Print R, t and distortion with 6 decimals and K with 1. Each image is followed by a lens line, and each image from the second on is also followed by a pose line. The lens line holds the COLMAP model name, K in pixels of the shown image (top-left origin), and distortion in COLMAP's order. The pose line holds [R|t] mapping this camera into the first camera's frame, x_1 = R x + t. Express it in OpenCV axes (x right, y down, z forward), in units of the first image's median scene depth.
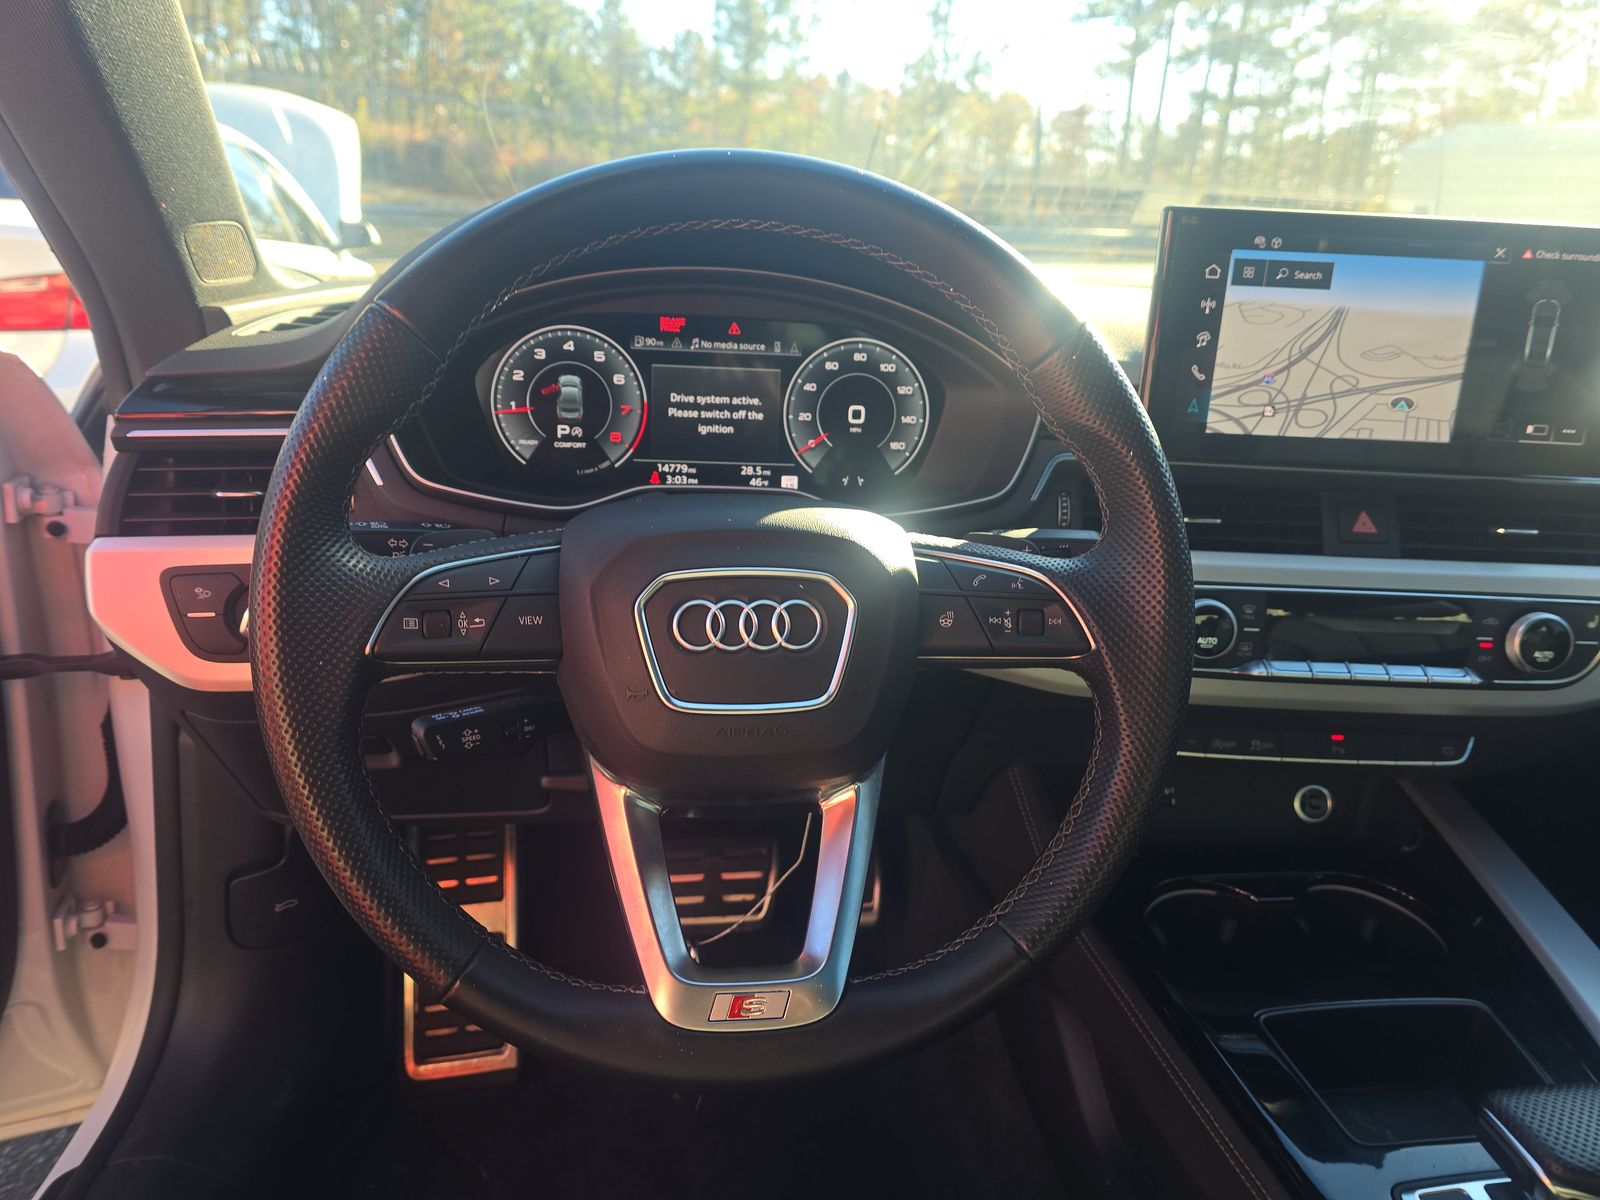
lens RADIAL K [[1062.7, 0, 800.0], [0, 1062.7, 600.0], [0, 0, 1]] dist [0.068916, -0.084153]
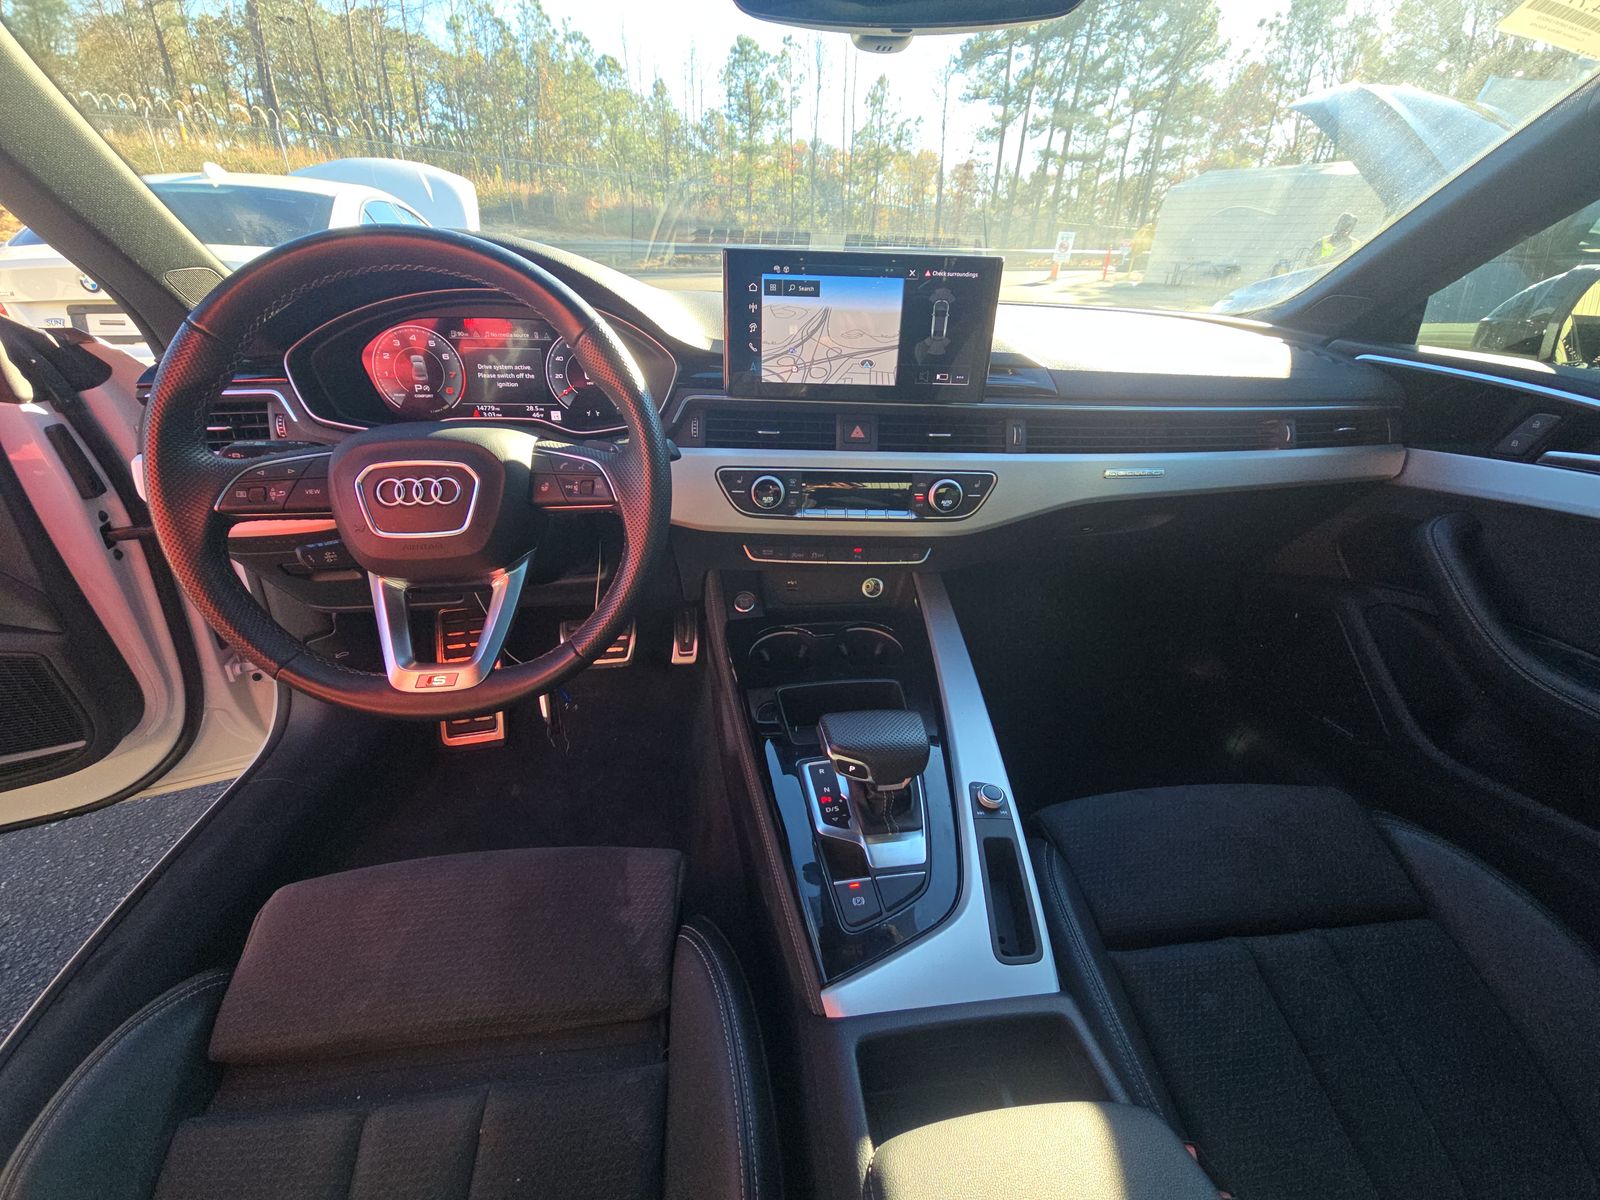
lens RADIAL K [[635.1, 0, 800.0], [0, 635.1, 600.0], [0, 0, 1]] dist [-0.002503, -0.000195]
pose [[0.999692, -0.023233, 0.008782, 0.394595], [0.021399, 0.985161, 0.170291, 0.023080], [-0.012608, -0.170051, 0.985355, -0.106816]]
